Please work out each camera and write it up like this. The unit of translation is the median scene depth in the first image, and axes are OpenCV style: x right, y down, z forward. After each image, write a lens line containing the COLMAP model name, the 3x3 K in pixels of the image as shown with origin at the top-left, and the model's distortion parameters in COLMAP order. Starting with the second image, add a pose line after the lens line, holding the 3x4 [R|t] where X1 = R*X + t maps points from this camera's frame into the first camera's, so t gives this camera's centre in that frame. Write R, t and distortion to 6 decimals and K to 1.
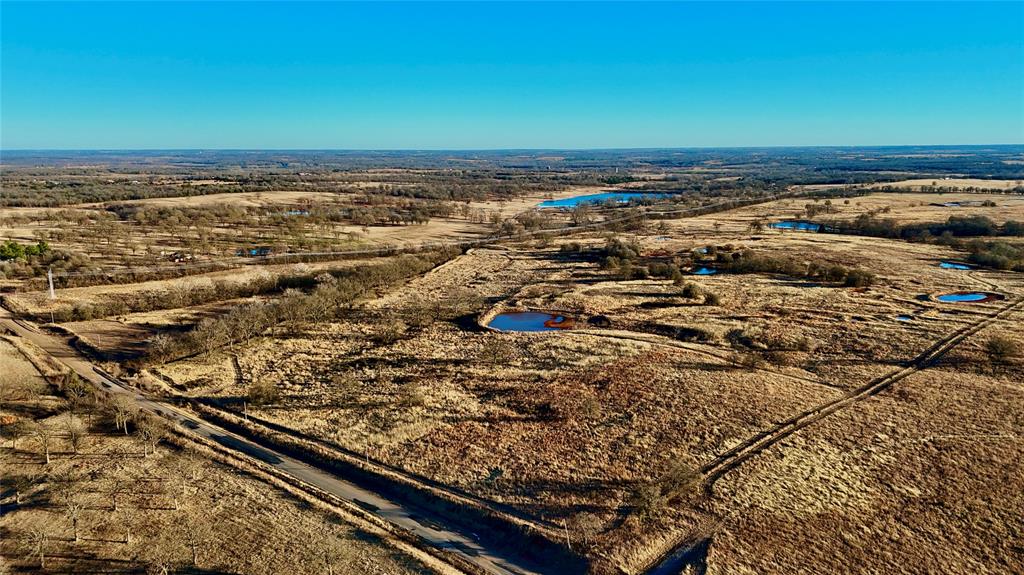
lens RADIAL K [[709.2, 0, 512.0], [0, 709.2, 287.5], [0, 0, 1]] dist [0.067010, -0.072540]
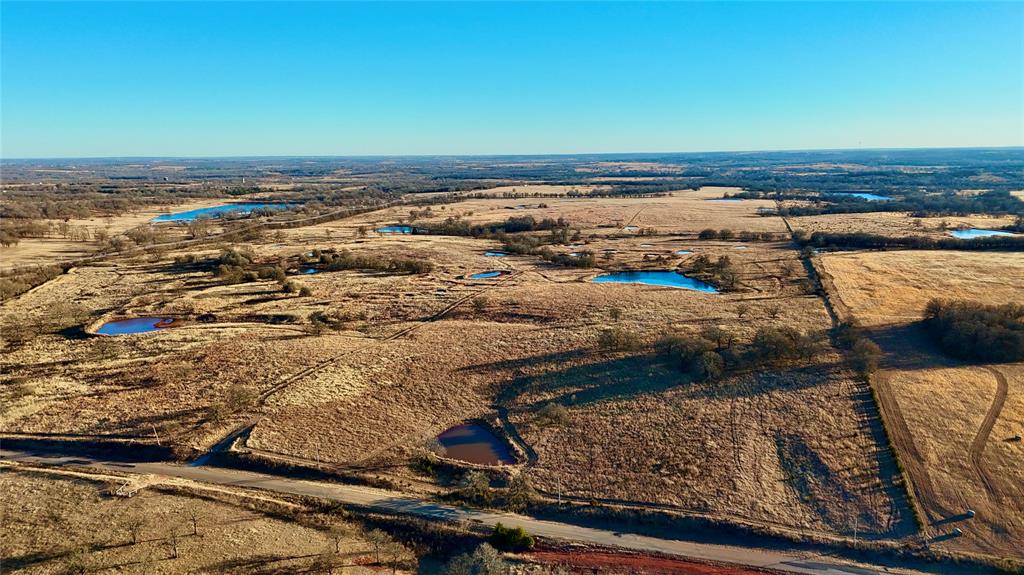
lens RADIAL K [[709.2, 0, 512.0], [0, 709.2, 287.5], [0, 0, 1]] dist [0.067010, -0.072540]
pose [[0.882085, -0.086180, 0.463139, 0.018219], [0.091153, 0.995768, 0.011682, 0.021839], [-0.462186, 0.031912, 0.886208, -0.215962]]
